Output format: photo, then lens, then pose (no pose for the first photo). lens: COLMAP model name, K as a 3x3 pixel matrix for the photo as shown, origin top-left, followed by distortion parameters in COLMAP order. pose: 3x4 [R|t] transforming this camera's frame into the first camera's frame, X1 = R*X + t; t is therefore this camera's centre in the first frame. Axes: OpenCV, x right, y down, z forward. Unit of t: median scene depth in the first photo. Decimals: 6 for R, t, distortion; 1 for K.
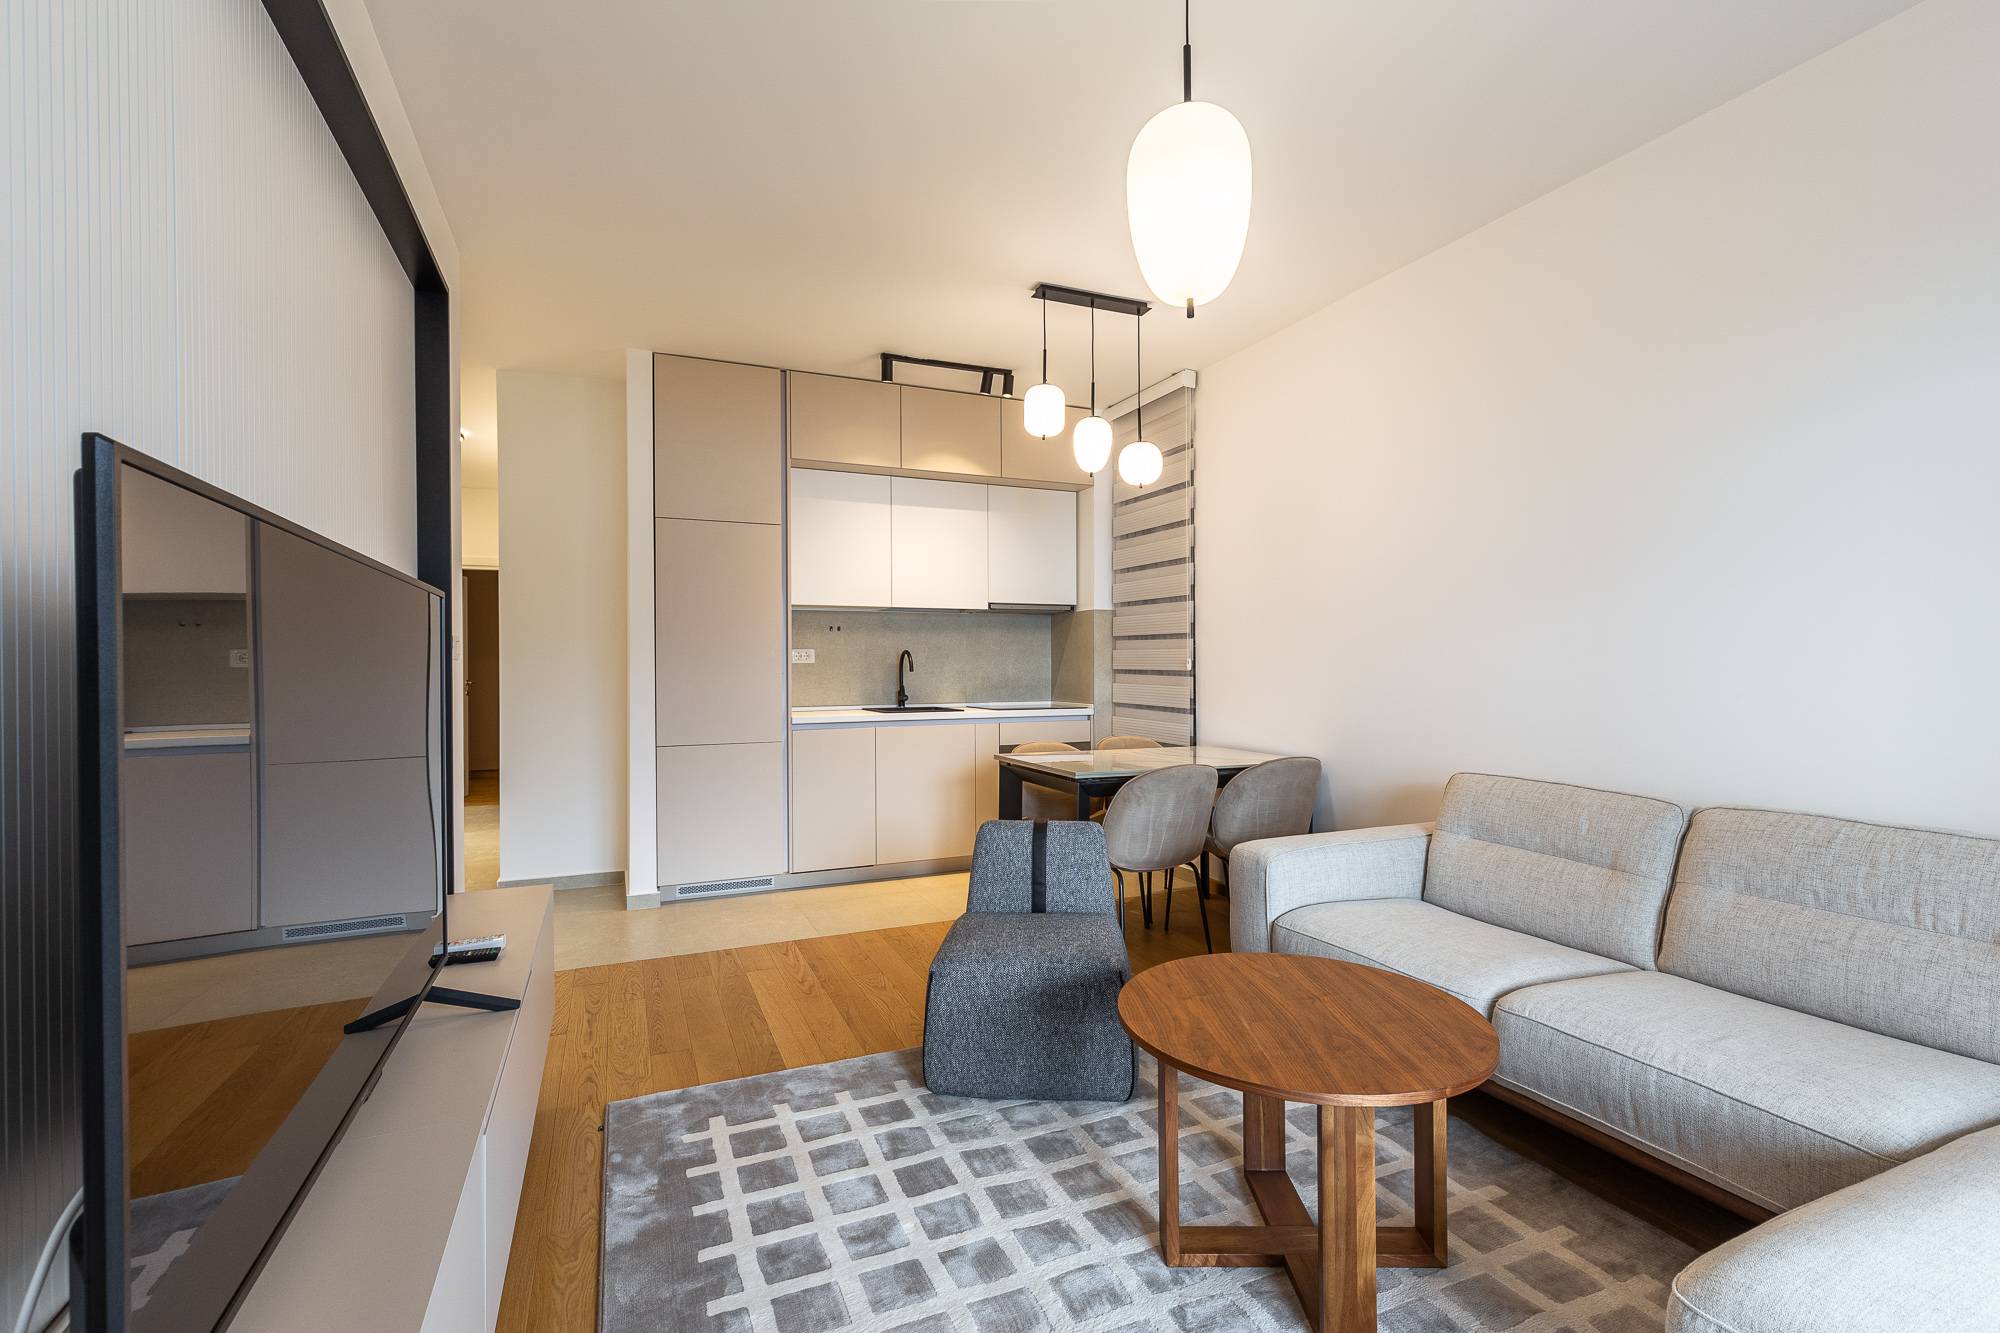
lens RADIAL K [[903.3, 0, 1030.2], [0, 903.3, 664.0], [0, 0, 1]] dist [-0.000832, 0.000063]
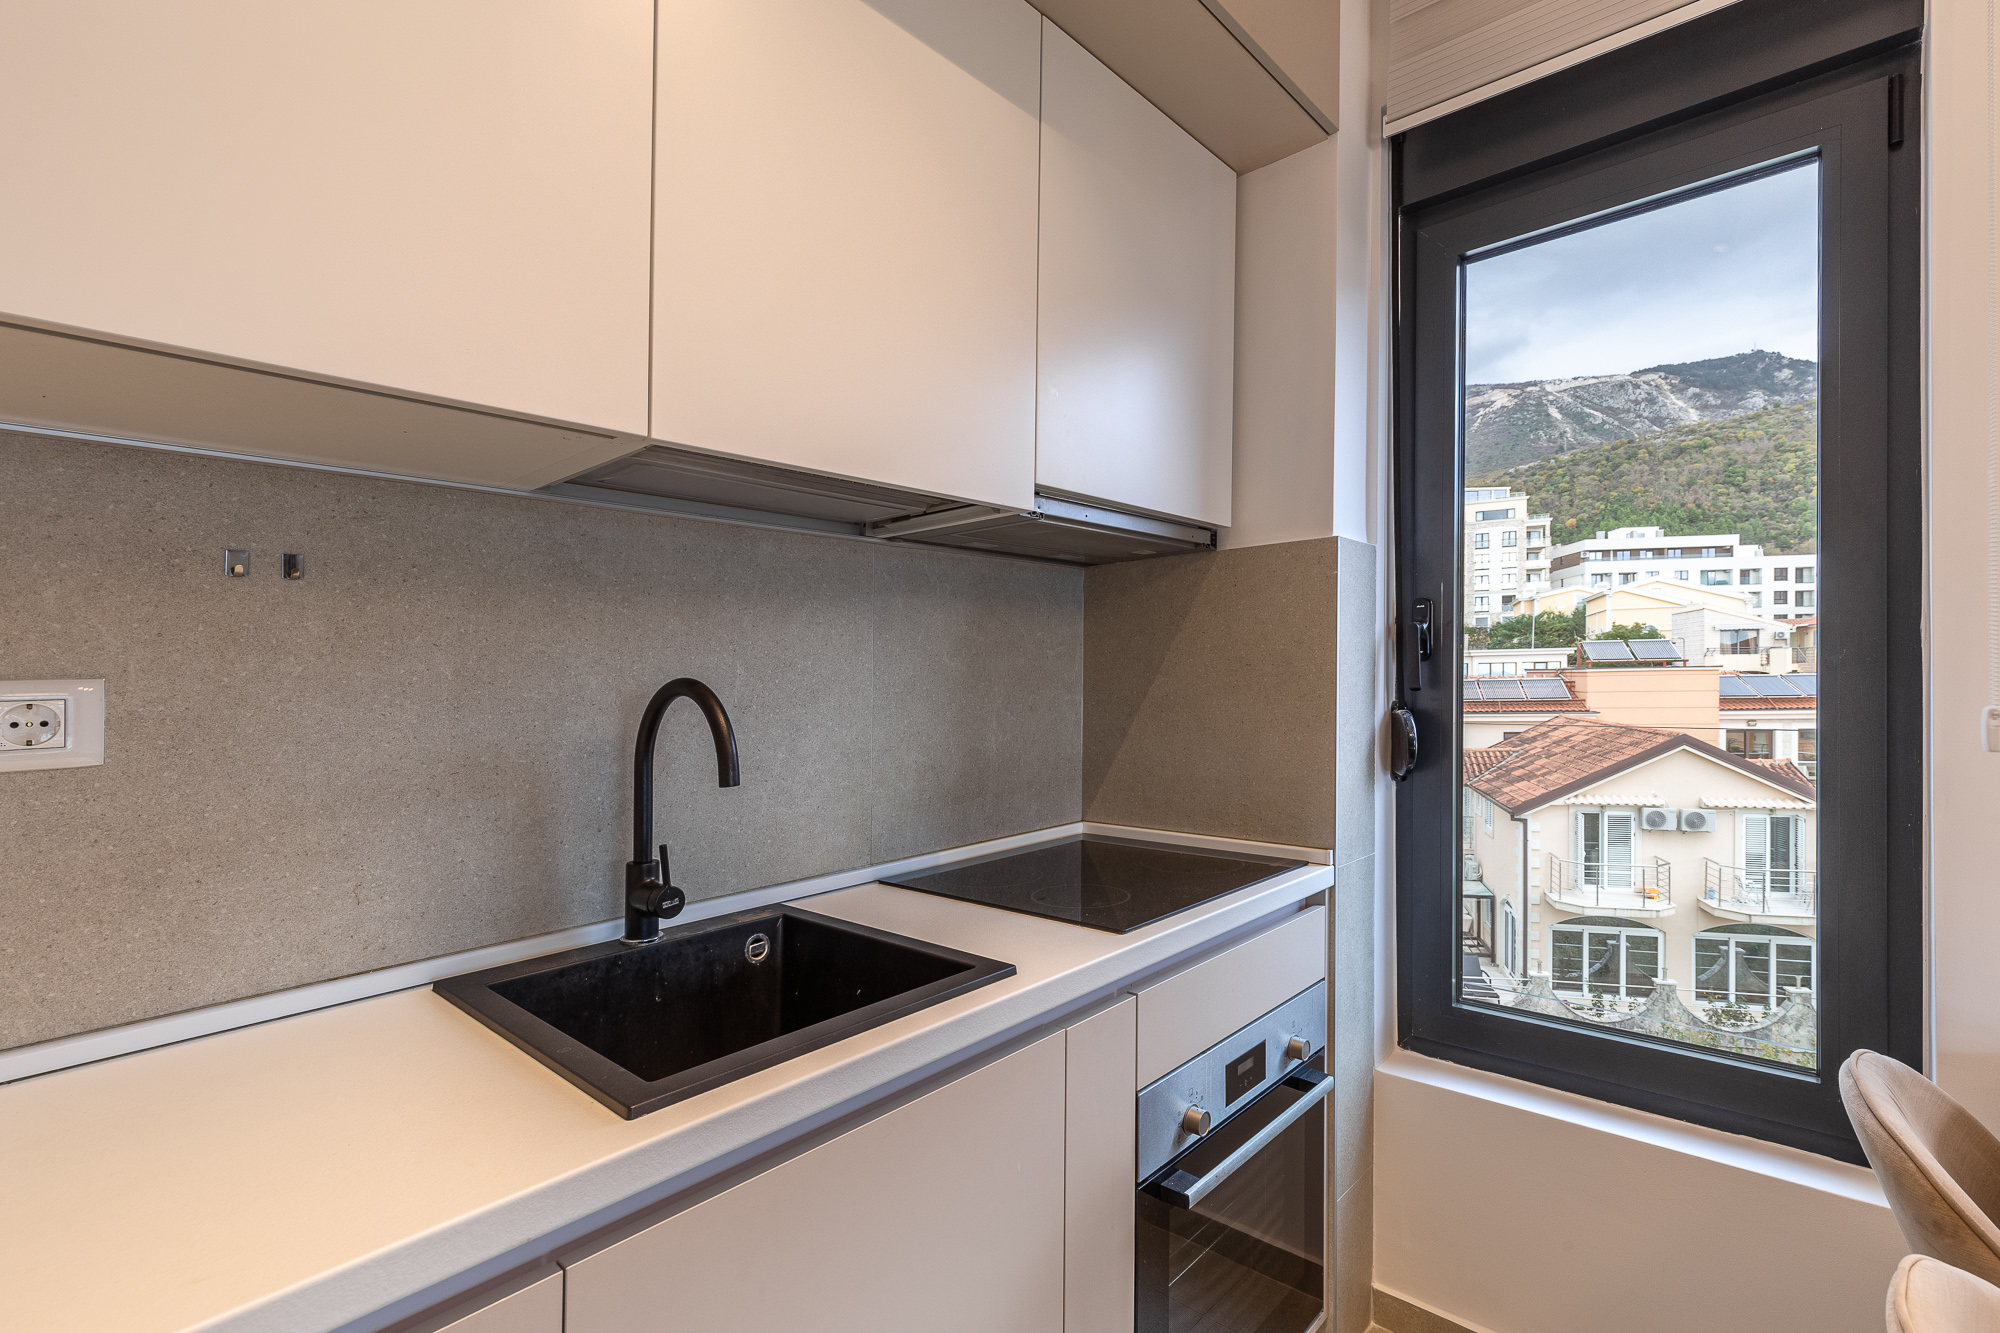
lens RADIAL K [[905.4, 0, 1012.5], [0, 905.4, 709.6], [0, 0, 1]] dist [0.000982, -0.000072]
pose [[0.915625, -0.023402, 0.401352, -0.178812], [0.007099, 0.999090, 0.042060, -0.019781], [-0.401971, -0.035662, 0.914958, 0.915343]]
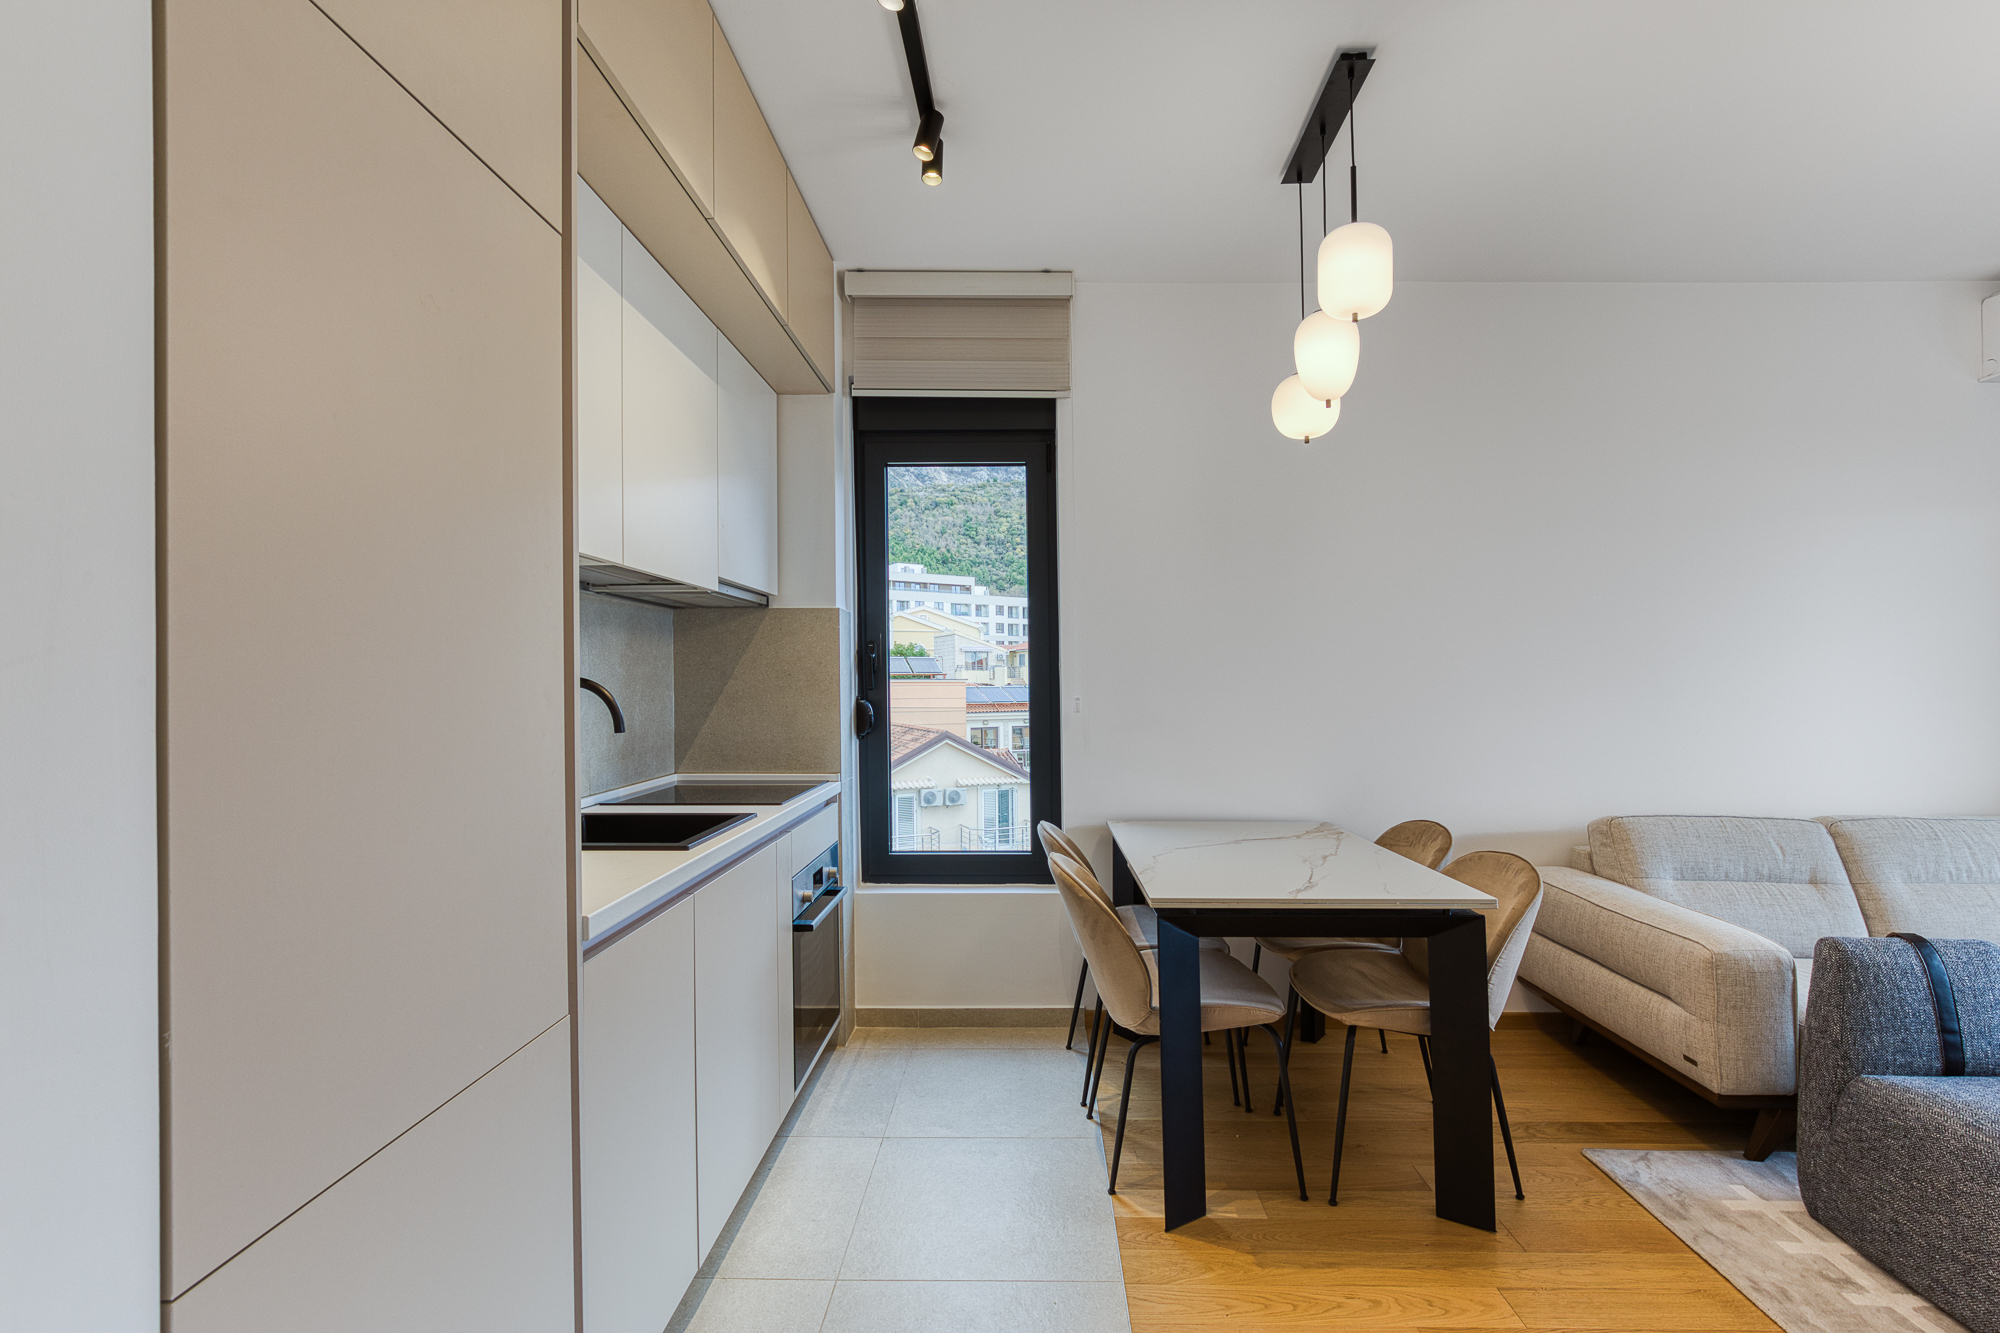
lens RADIAL K [[915.1, 0, 1030.6], [0, 915.1, 662.4], [0, 0, 1]] dist [-0.014092, 0.010577]
pose [[0.408758, 0.021360, 0.912393, -0.486426], [-0.008993, 0.999772, -0.019377, -0.019346], [-0.912599, -0.000284, 0.408856, 0.780293]]
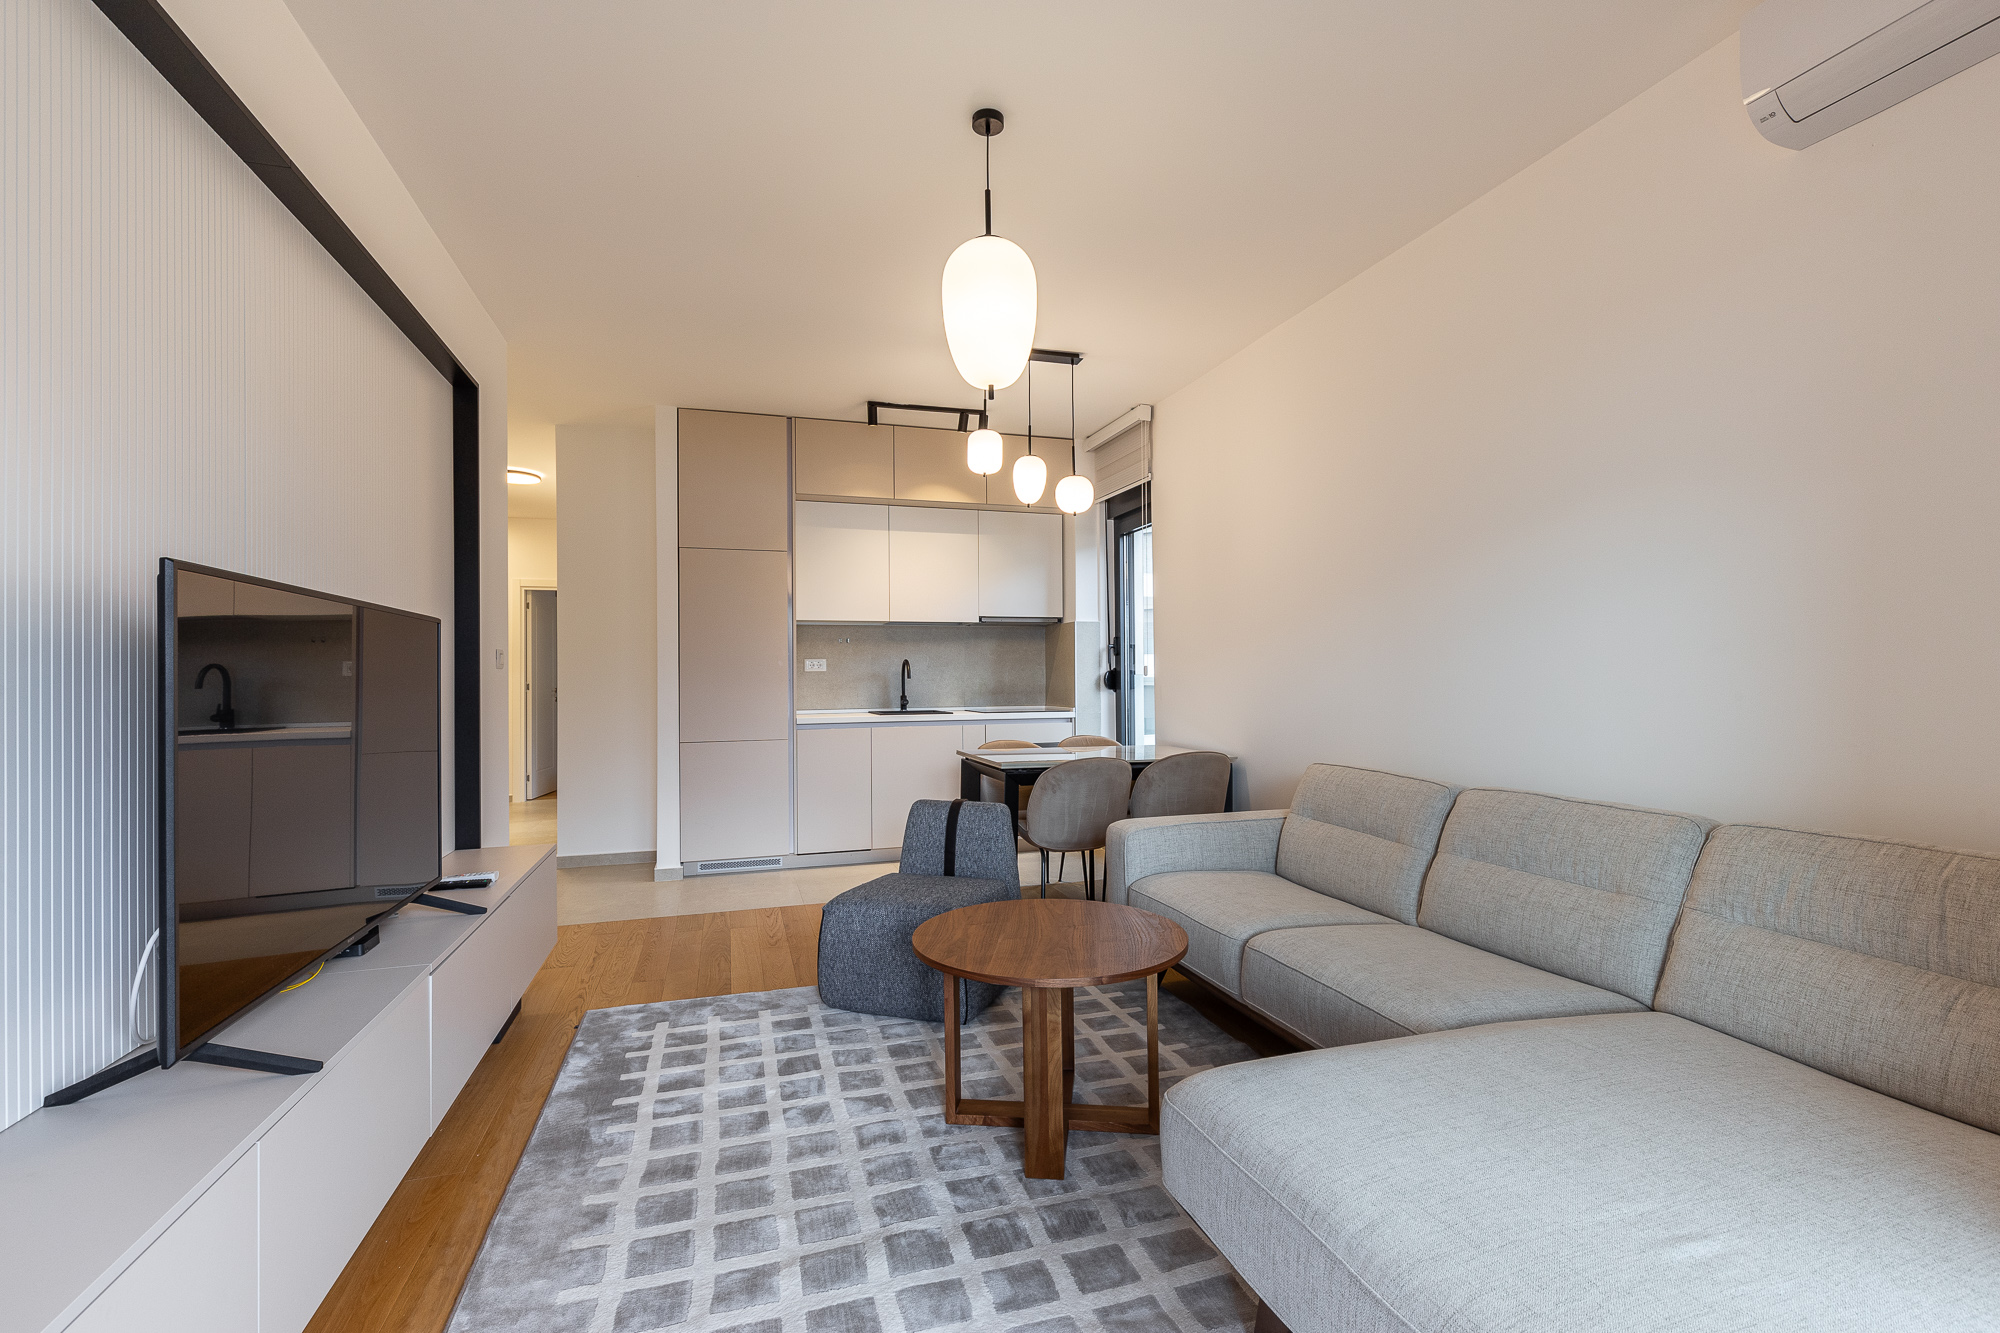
lens RADIAL K [[903.3, 0, 1030.2], [0, 903.3, 664.0], [0, 0, 1]] dist [-0.000832, 0.000063]
pose [[0.994508, -0.005131, -0.104535, 0.156613], [0.004027, 0.999934, -0.010774, 0.003551], [0.104583, 0.010294, 0.994463, -0.116074]]
